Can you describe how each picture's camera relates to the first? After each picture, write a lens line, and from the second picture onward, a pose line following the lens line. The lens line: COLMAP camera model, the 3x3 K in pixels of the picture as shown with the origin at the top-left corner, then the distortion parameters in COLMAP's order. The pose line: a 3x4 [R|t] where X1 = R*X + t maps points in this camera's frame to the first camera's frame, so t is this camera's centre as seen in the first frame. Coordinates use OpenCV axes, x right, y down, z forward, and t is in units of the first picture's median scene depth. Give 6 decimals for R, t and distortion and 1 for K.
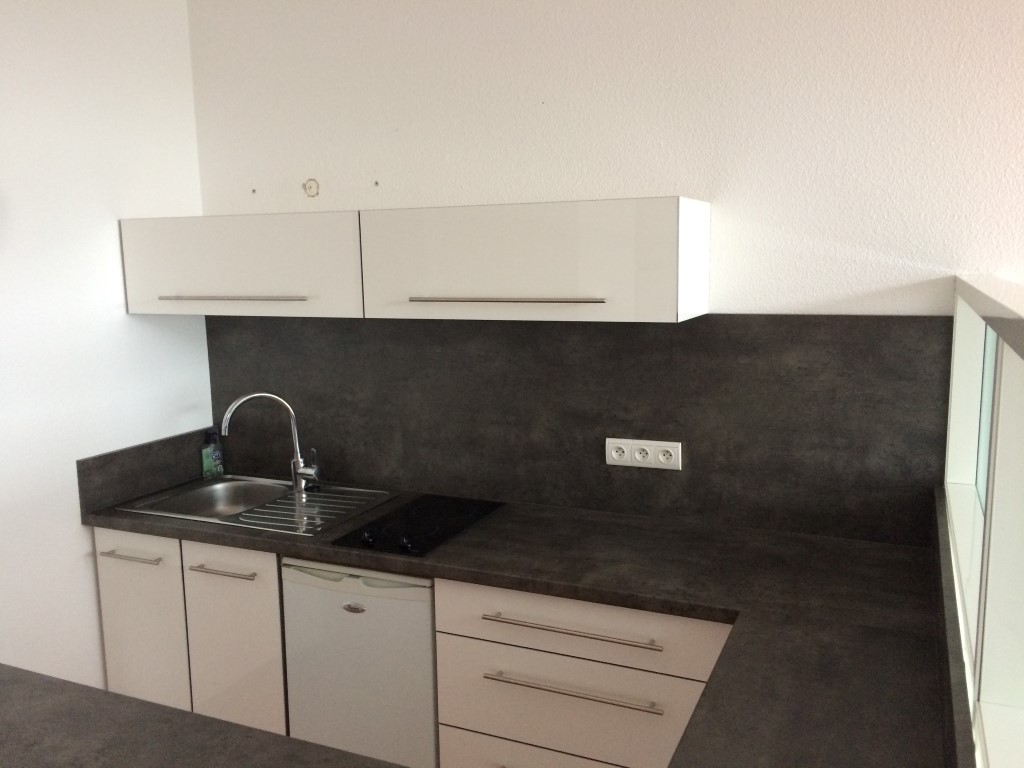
lens RADIAL K [[871.2, 0, 517.2], [0, 871.2, 387.5], [0, 0, 1]] dist [0.058813, -0.069193]
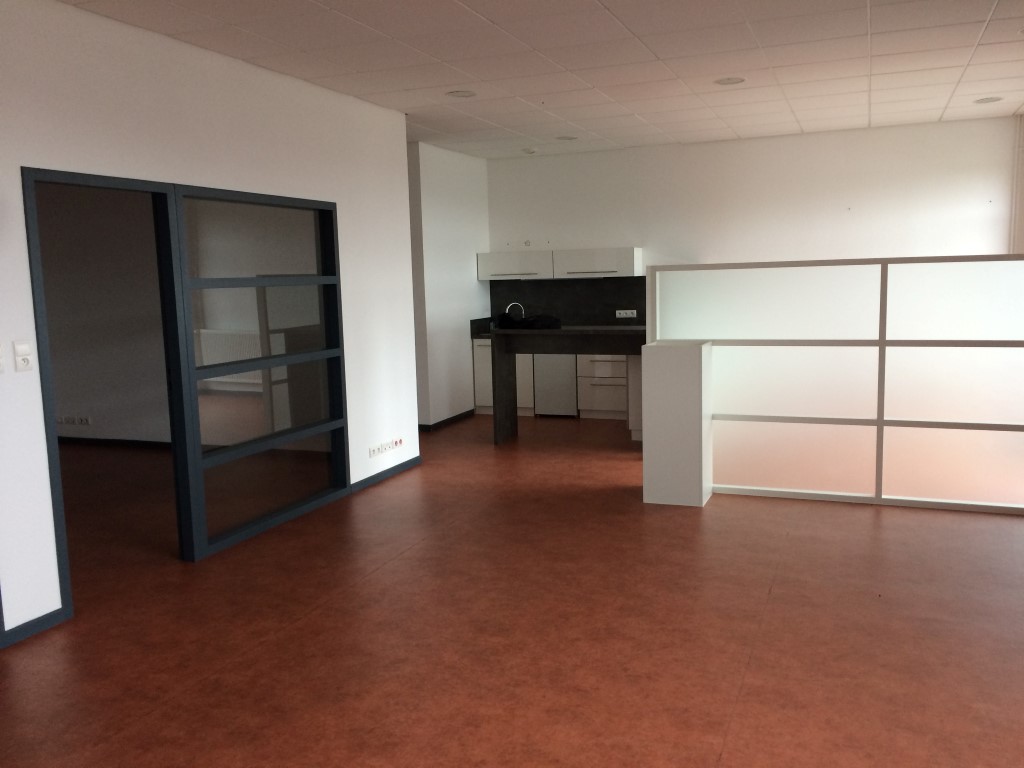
lens RADIAL K [[871.2, 0, 513.1], [0, 871.2, 385.7], [0, 0, 1]] dist [0.058813, -0.069193]
pose [[0.999290, -0.015131, 0.034505, -0.472590], [0.016187, 0.999403, -0.030523, 0.487798], [-0.034022, 0.031059, 0.998938, -2.707143]]
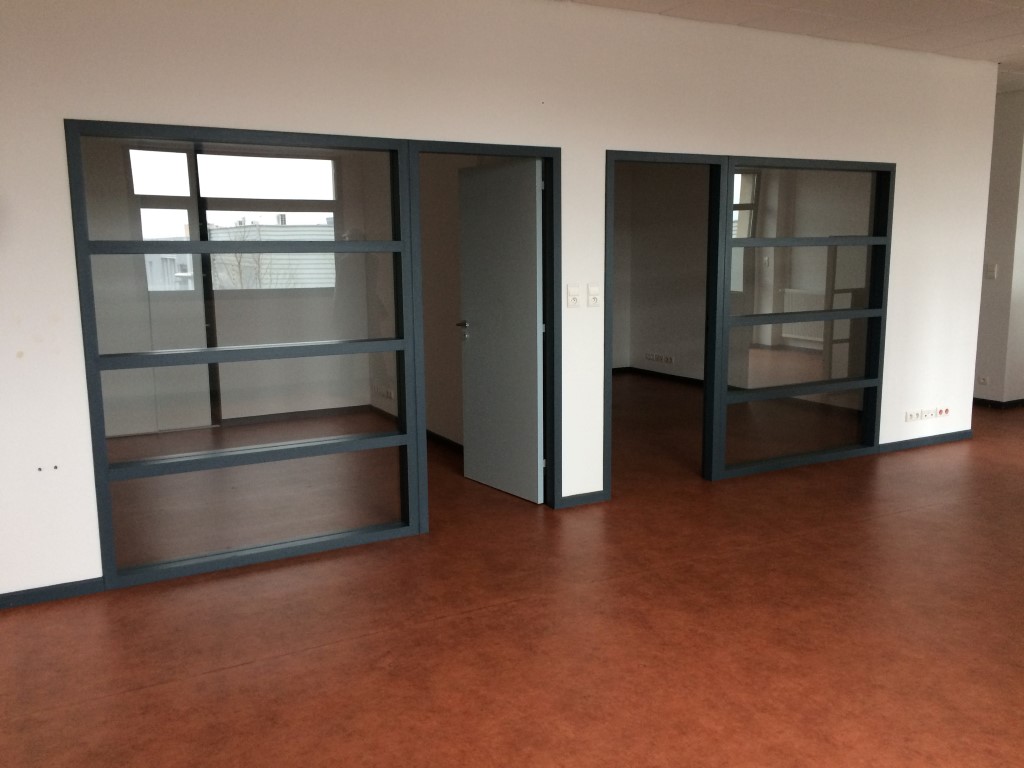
lens RADIAL K [[871.2, 0, 511.8], [0, 871.2, 387.0], [0, 0, 1]] dist [0.058813, -0.069193]
pose [[0.795354, 0.103117, -0.597309, -0.195405], [-0.098086, 0.994331, 0.041049, 0.521307], [0.598156, 0.025939, 0.800960, -2.867826]]
